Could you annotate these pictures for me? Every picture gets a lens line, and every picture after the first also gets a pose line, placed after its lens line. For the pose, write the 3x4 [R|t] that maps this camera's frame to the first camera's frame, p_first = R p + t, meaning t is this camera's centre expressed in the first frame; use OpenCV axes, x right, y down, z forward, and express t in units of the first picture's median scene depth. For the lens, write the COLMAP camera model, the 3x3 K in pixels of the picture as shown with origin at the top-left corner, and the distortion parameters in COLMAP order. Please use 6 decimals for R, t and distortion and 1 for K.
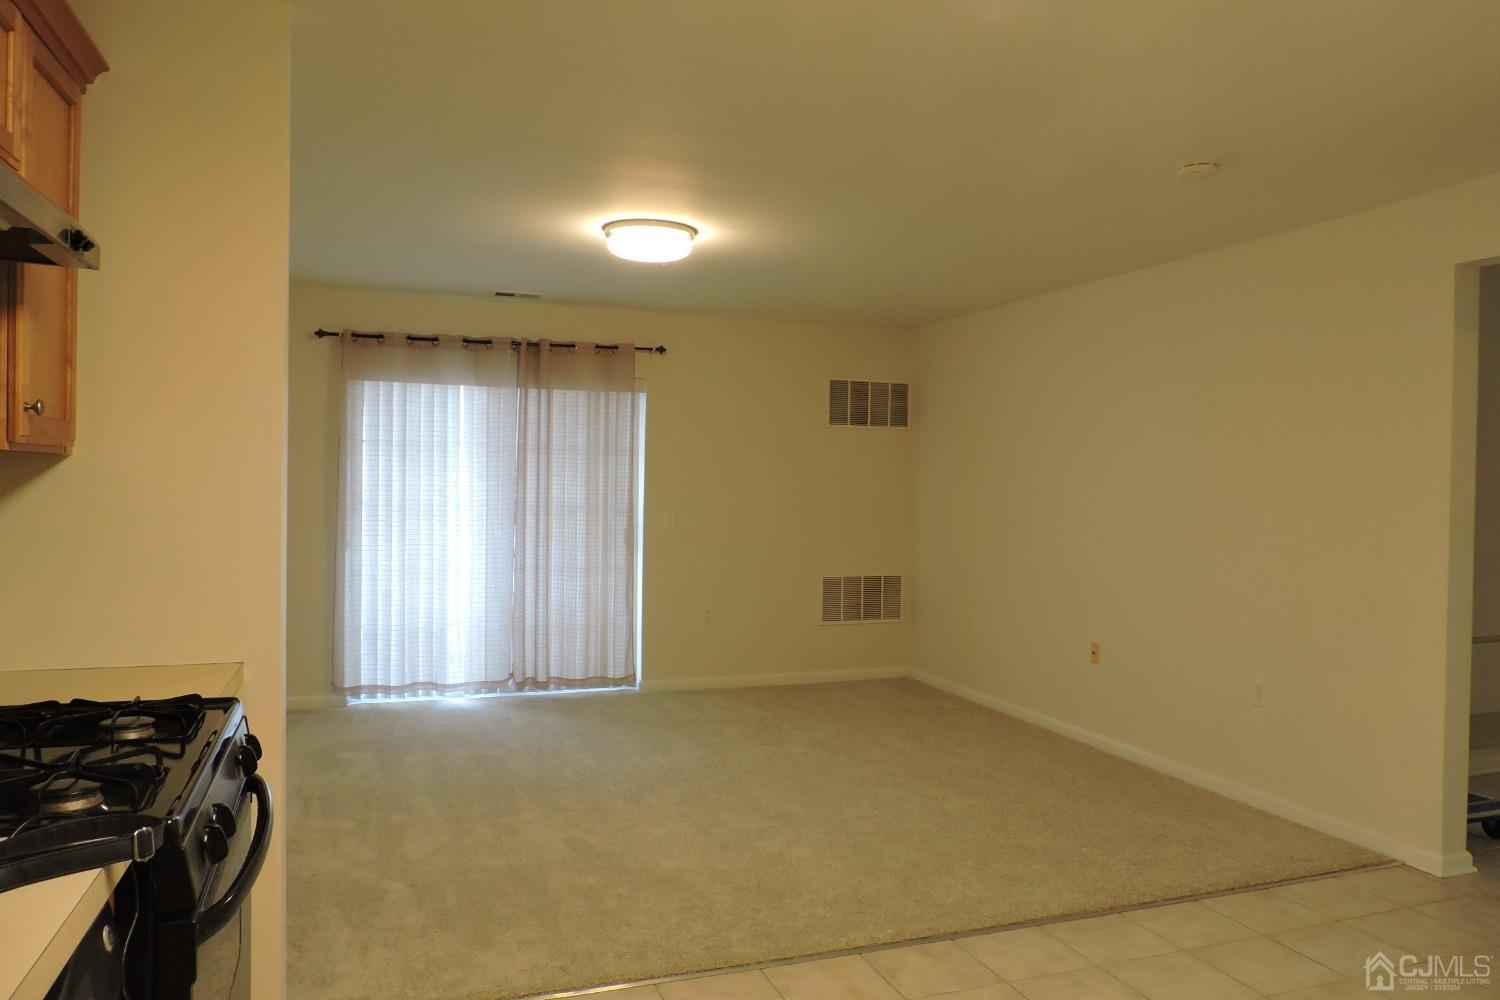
lens RADIAL K [[1052.4, 0, 742.6], [0, 1052.4, 500.7], [0, 0, 1]] dist [-0.025652, 0.013719]
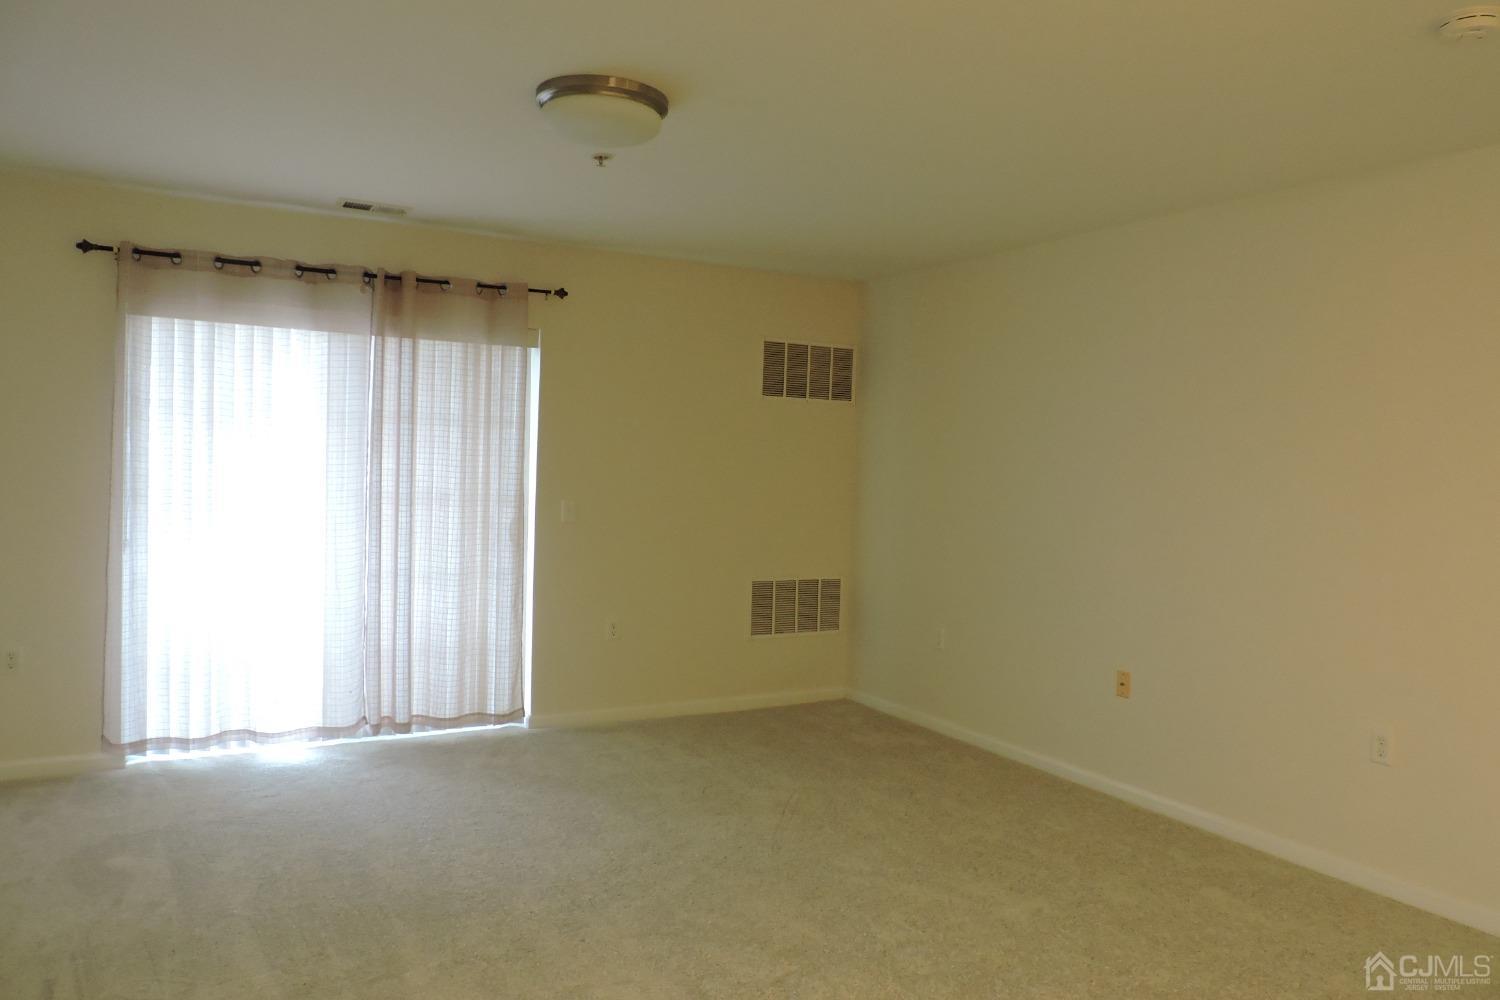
lens RADIAL K [[1052.4, 0, 738.8], [0, 1052.4, 503.6], [0, 0, 1]] dist [-0.025652, 0.013719]
pose [[0.986506, 0.008904, 0.163485, -0.075757], [-0.012534, 0.999697, 0.021186, -0.006078], [-0.163247, -0.022950, 0.986318, 0.214030]]
